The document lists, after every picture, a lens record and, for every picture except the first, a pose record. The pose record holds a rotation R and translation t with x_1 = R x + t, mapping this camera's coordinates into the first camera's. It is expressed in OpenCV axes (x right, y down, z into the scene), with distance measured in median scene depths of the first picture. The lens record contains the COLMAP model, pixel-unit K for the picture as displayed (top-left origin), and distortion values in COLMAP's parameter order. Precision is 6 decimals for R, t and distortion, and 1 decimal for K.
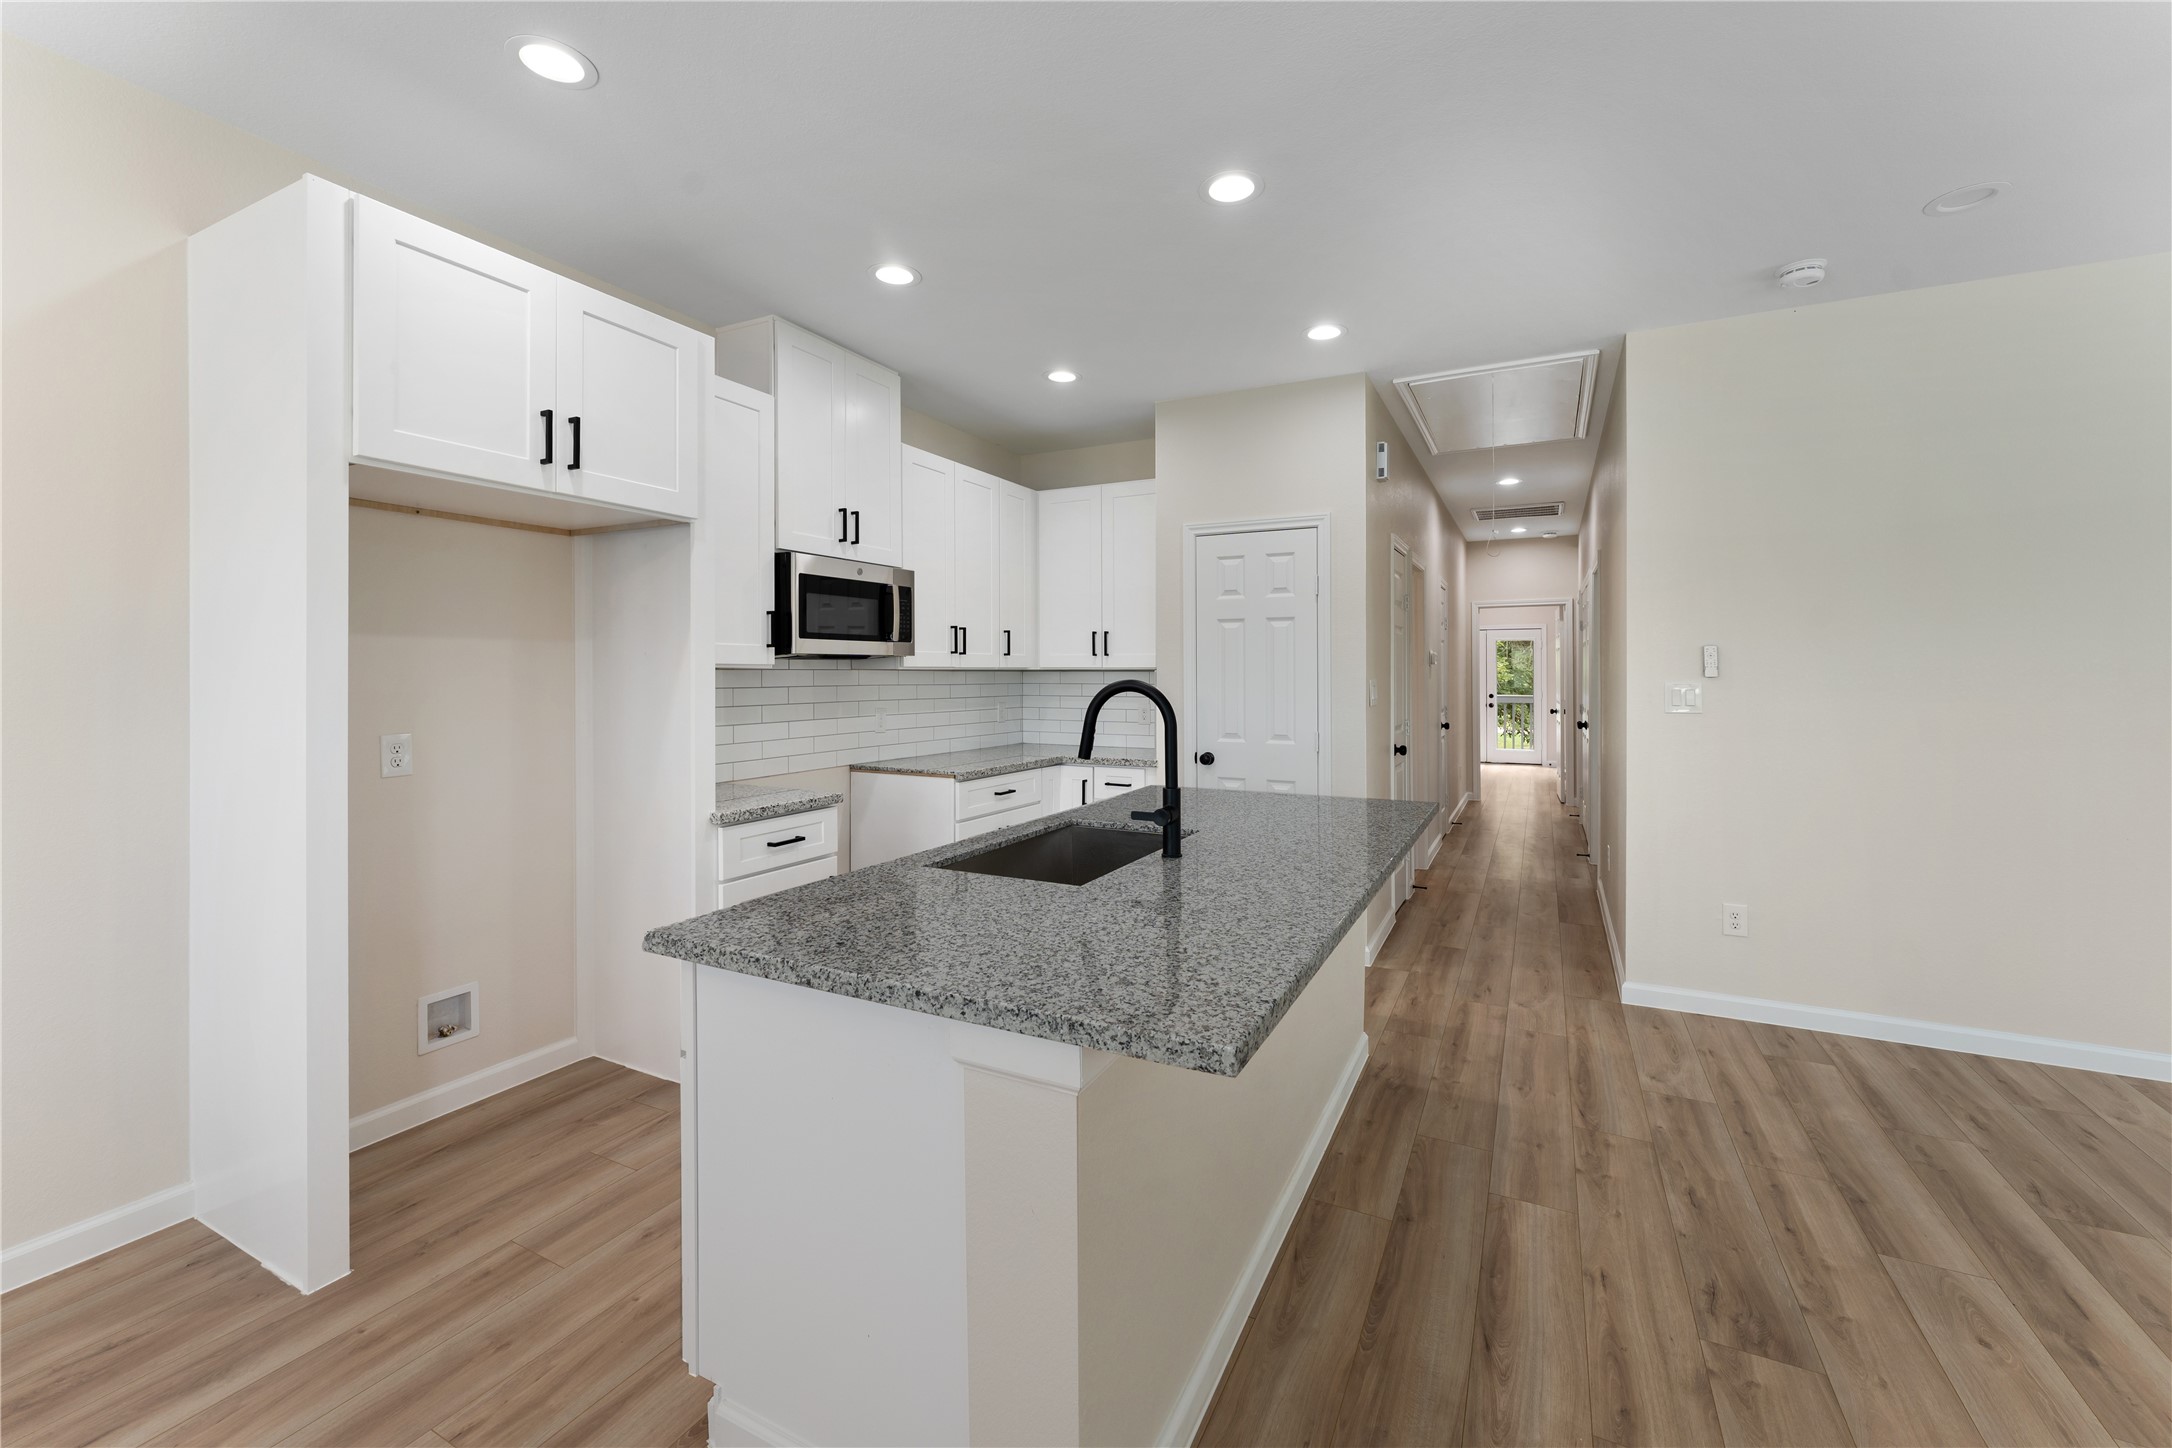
lens RADIAL K [[889.2, 0, 1084.3], [0, 889.2, 671.8], [0, 0, 1]] dist [0.000541, -0.000264]
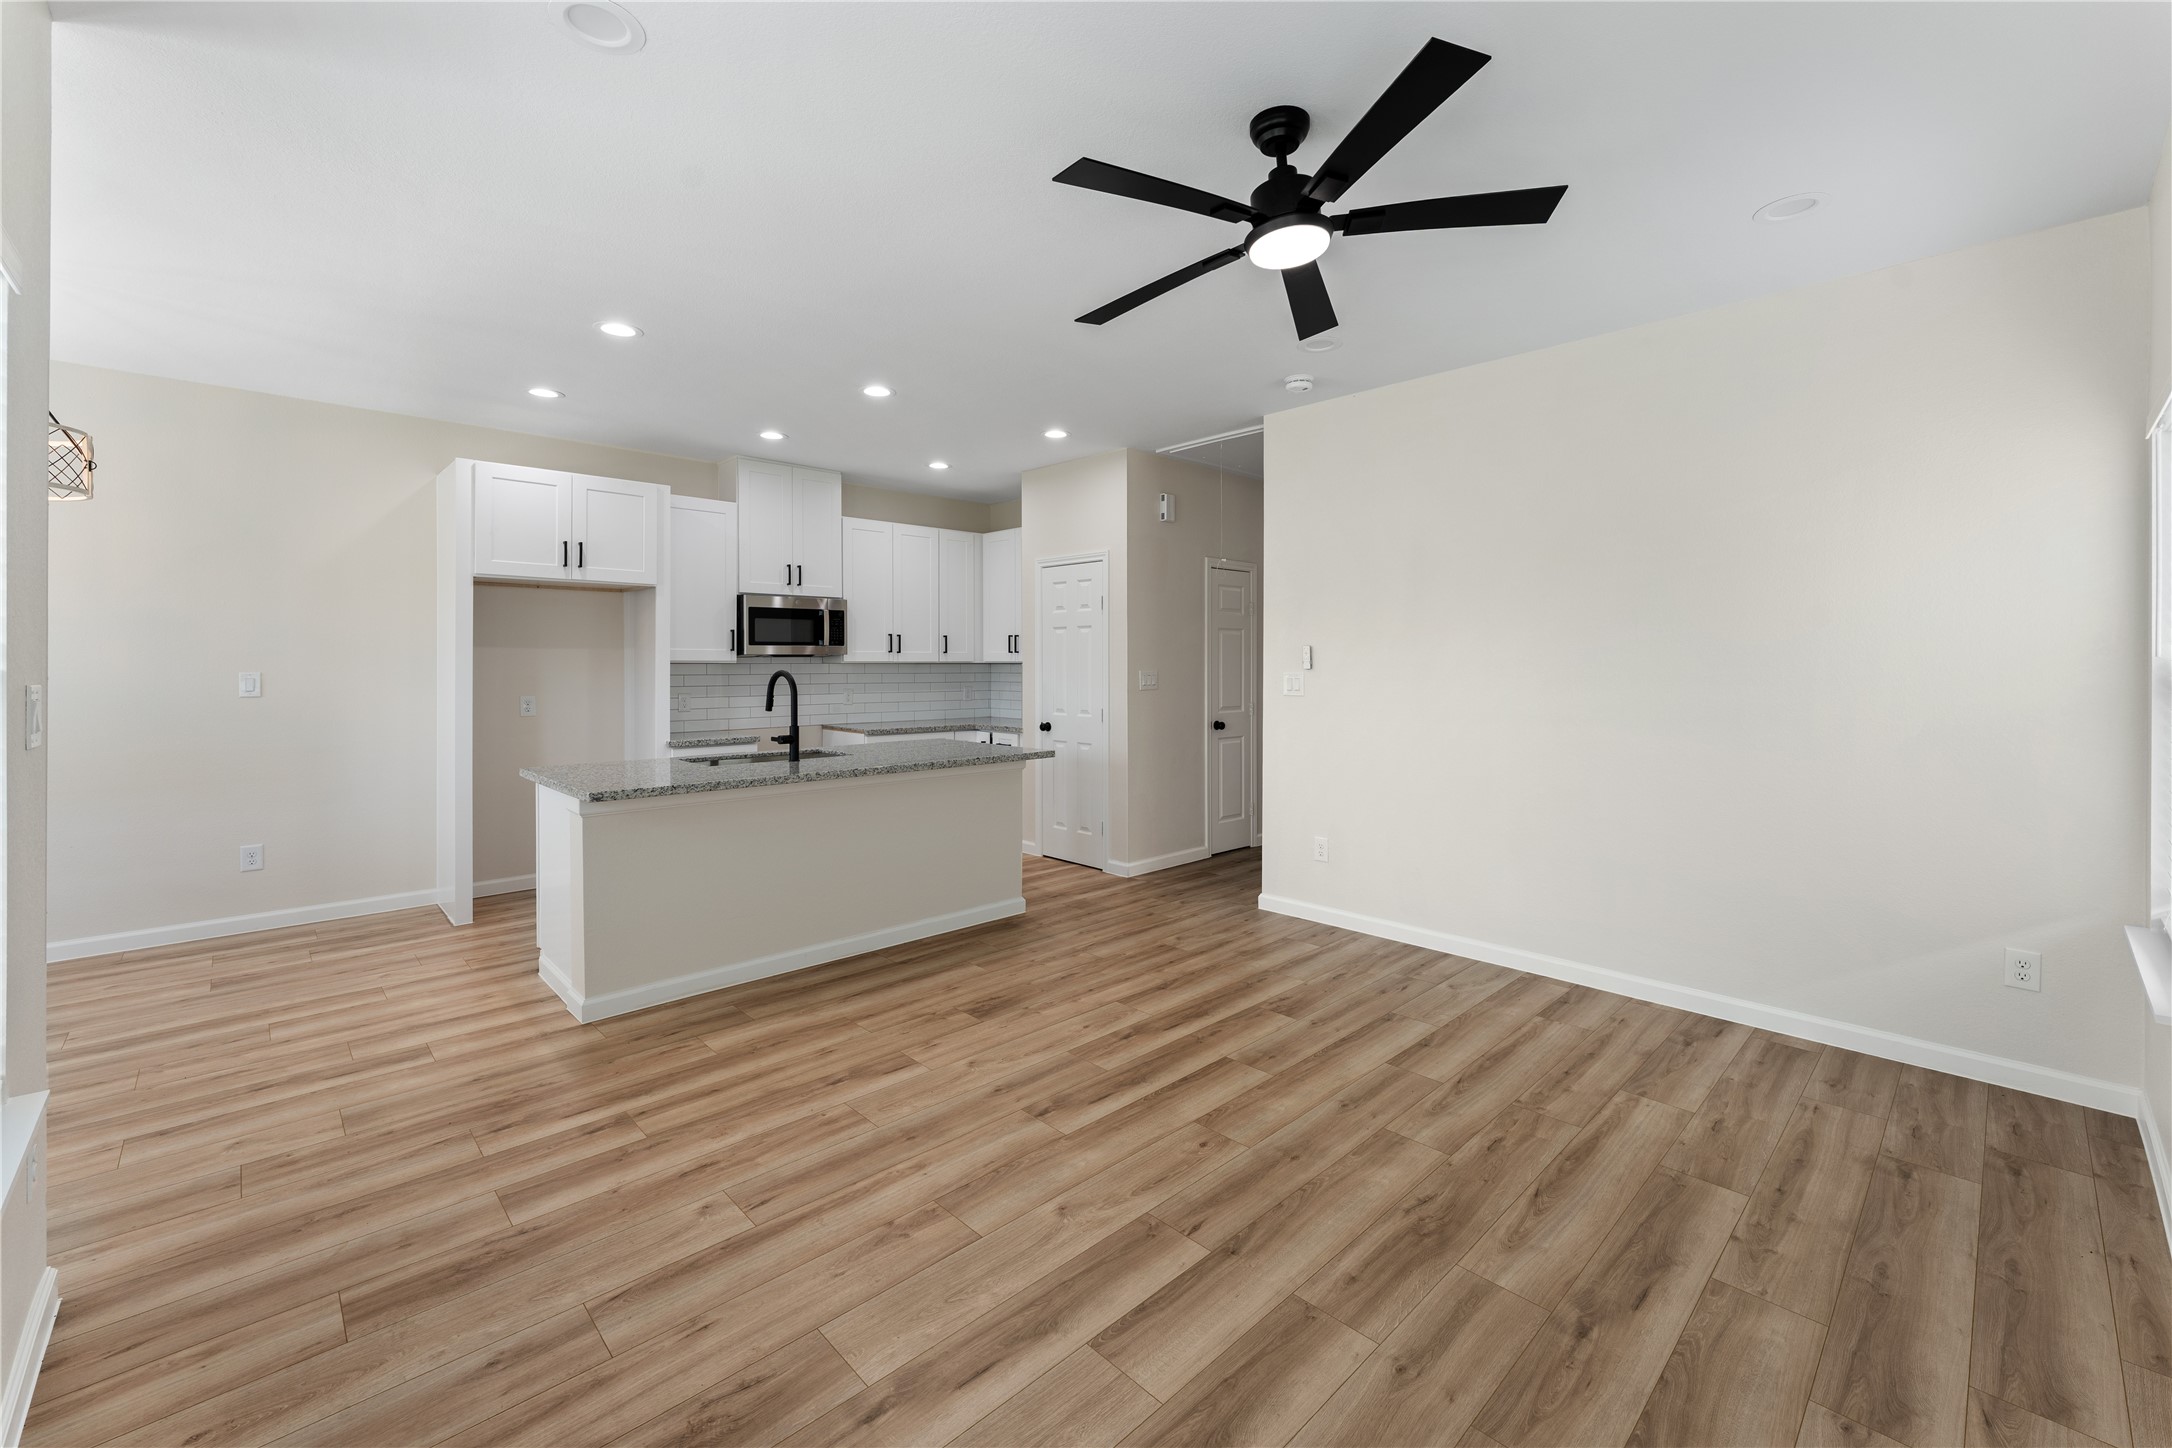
lens RADIAL K [[894.8, 0, 1080.0], [0, 894.8, 663.5], [0, 0, 1]] dist [-0.000069, -0.000568]
pose [[0.943568, -0.000630, -0.331178, 0.941069], [0.000983, 0.999999, 0.000899, -0.004254], [0.331177, -0.001174, 0.943568, -0.447555]]
